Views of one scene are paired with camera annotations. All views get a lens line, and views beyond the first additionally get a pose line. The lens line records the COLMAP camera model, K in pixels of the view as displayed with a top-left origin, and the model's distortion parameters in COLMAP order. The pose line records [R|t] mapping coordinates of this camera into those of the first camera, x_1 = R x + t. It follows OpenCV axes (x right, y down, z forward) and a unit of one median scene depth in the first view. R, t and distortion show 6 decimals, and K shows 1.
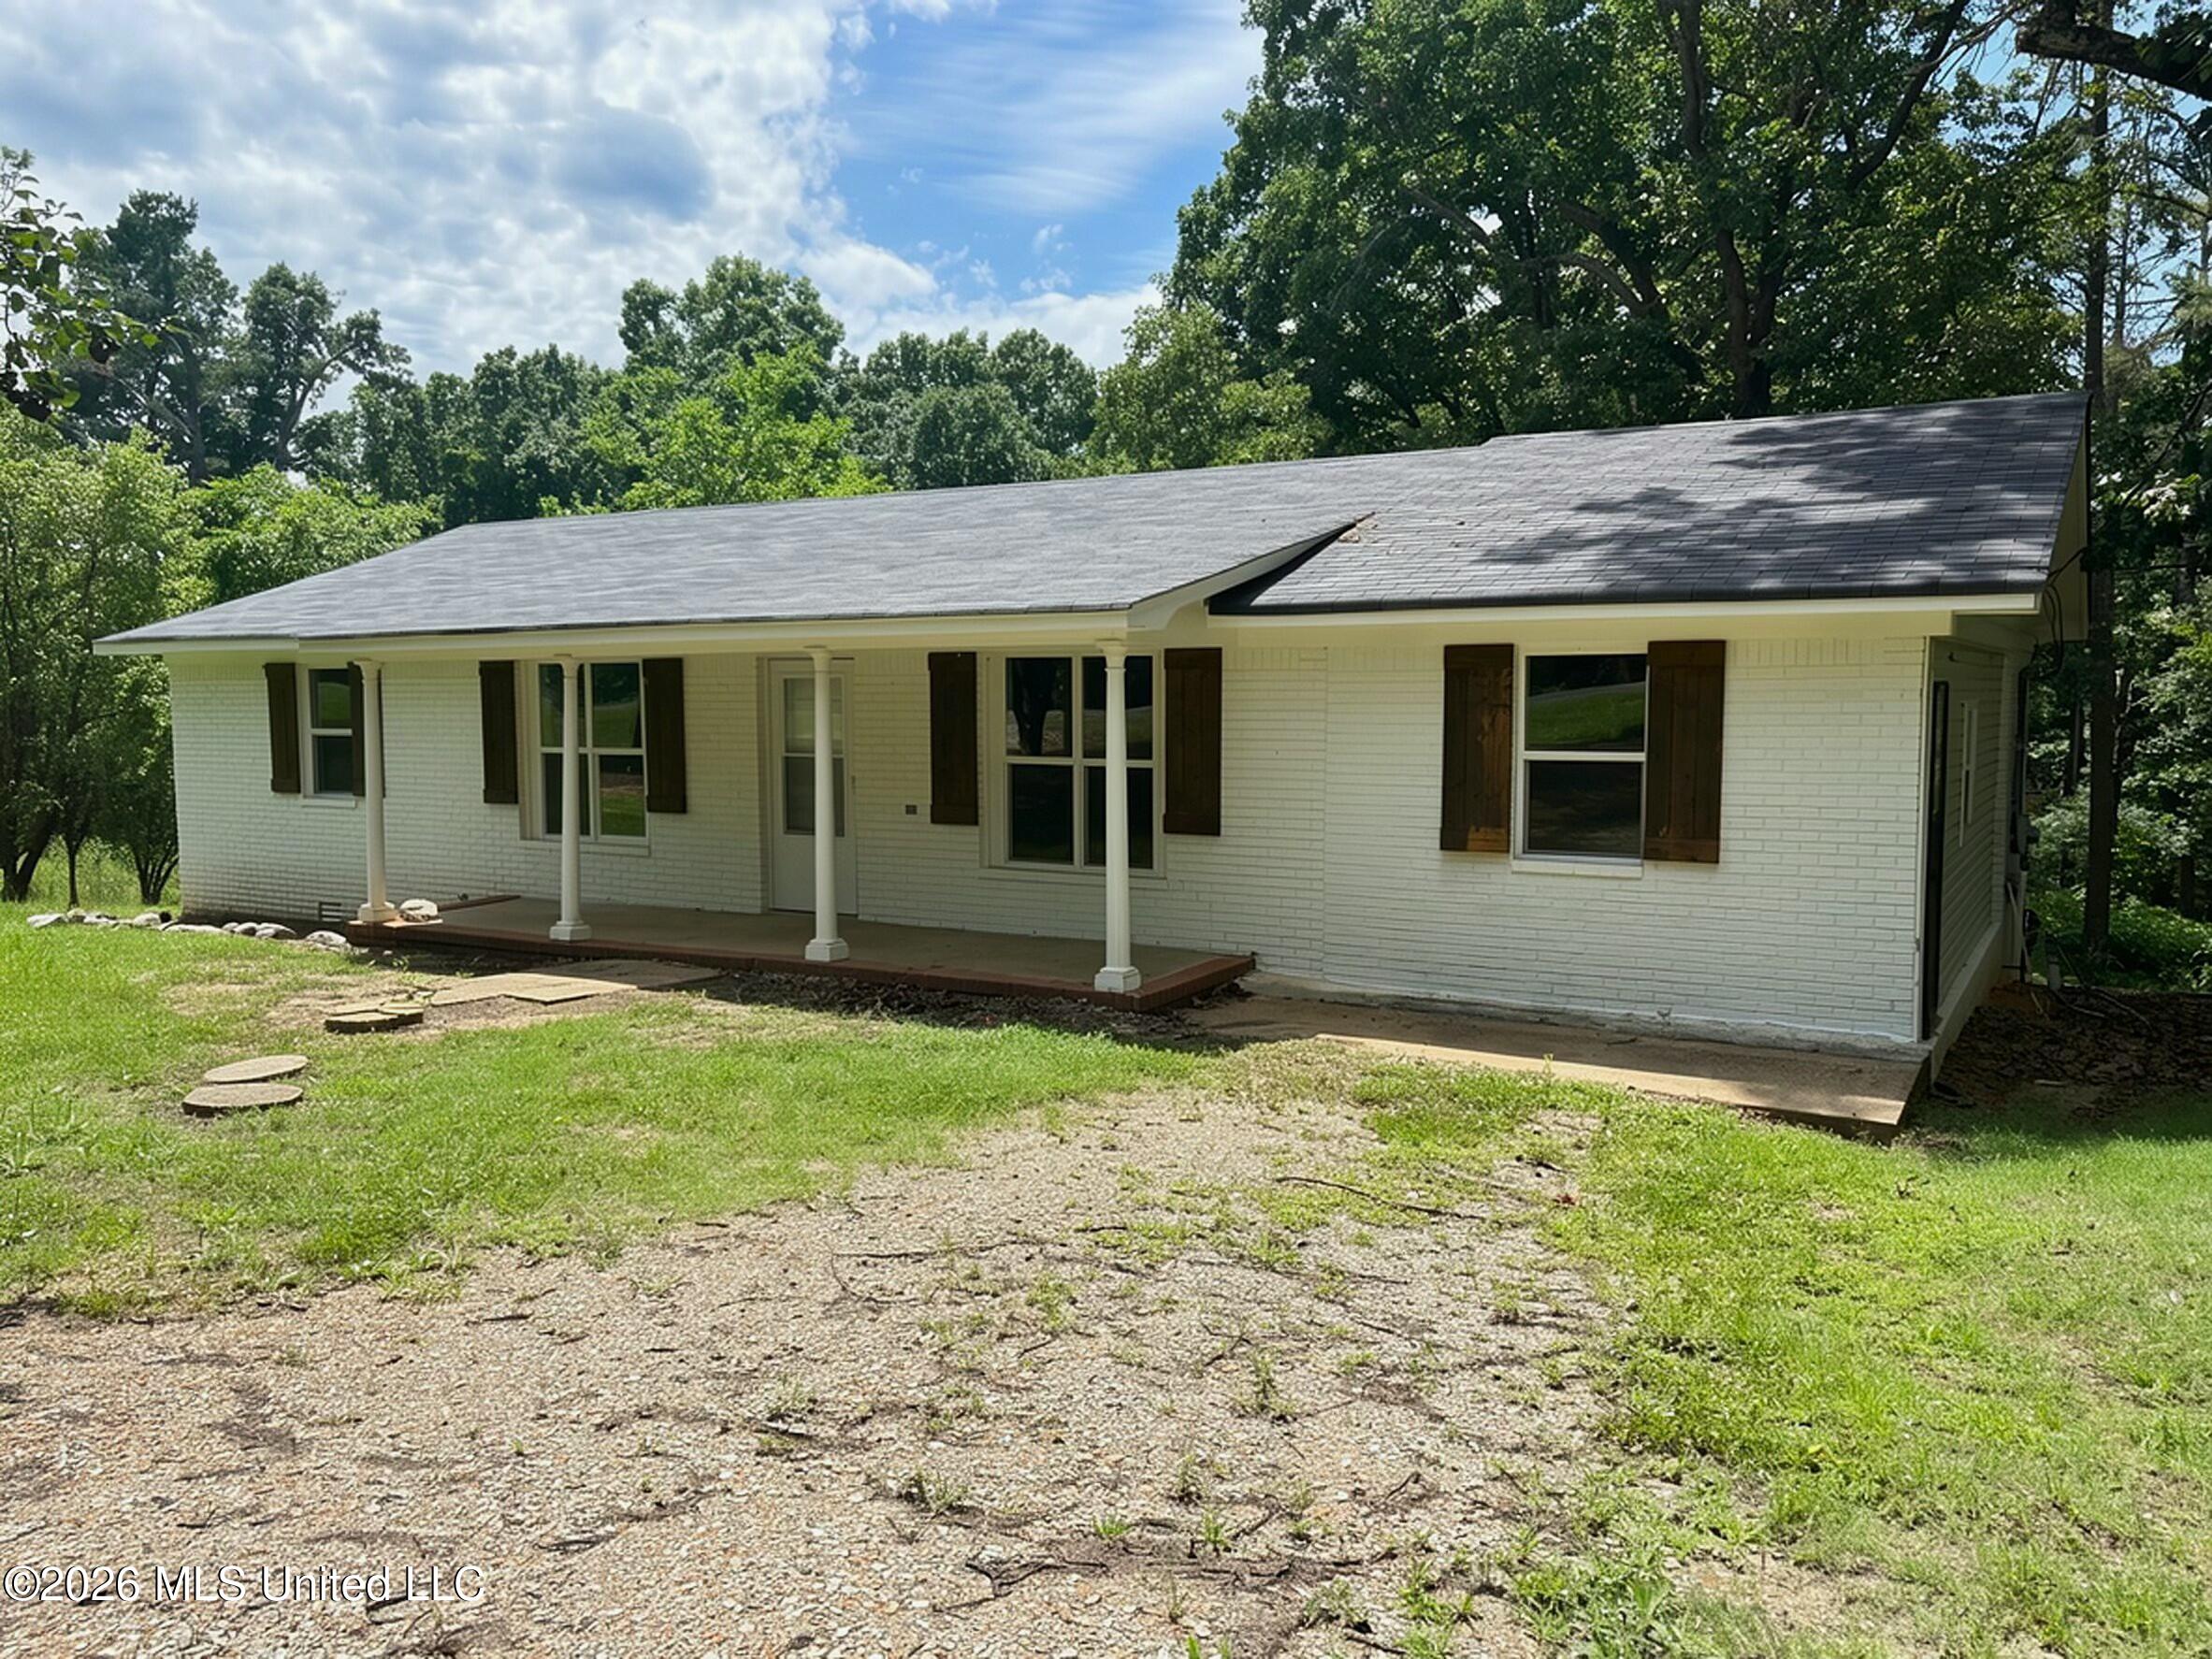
lens RADIAL K [[1673.4, 0, 1105.1], [0, 1673.4, 833.5], [0, 0, 1]] dist [0.005126, -0.000740]
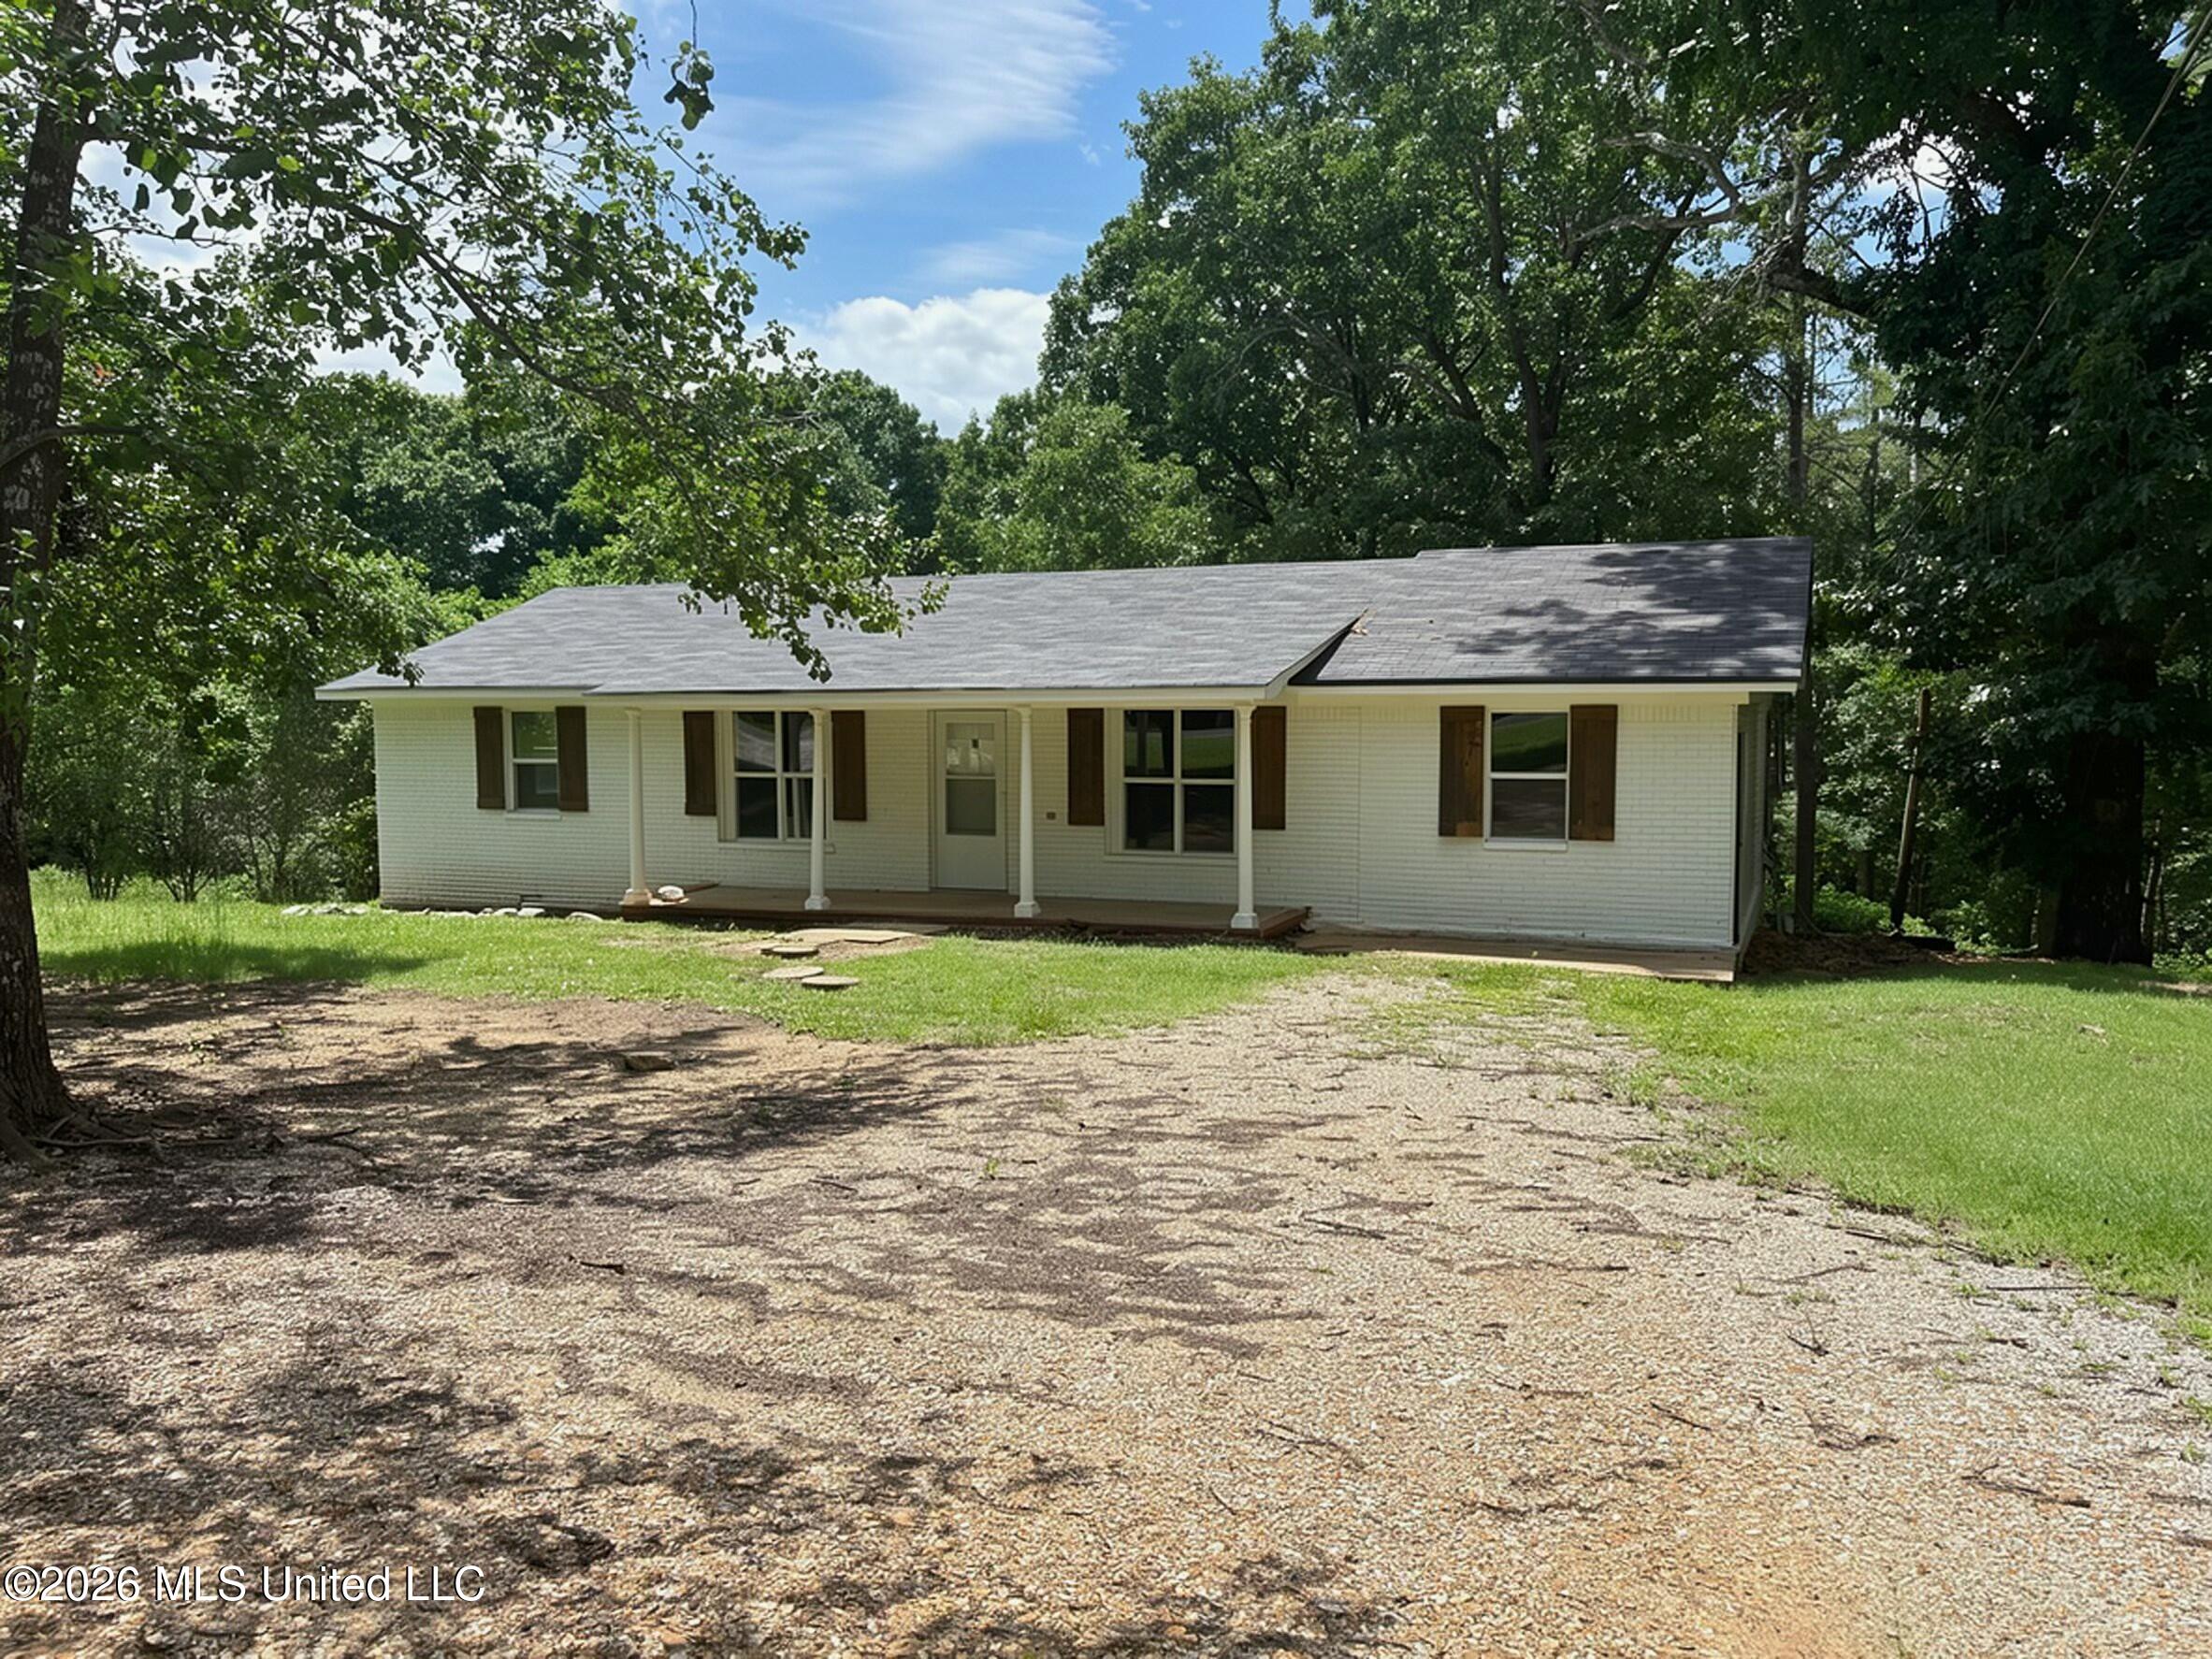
lens RADIAL K [[1673.4, 0, 1106.8], [0, 1673.4, 827.7], [0, 0, 1]] dist [0.005126, -0.000740]
pose [[0.989098, -0.011041, 0.146846, -0.300976], [0.012744, 0.999862, -0.010664, 0.013228], [-0.146708, 0.012419, 0.989102, -0.450820]]
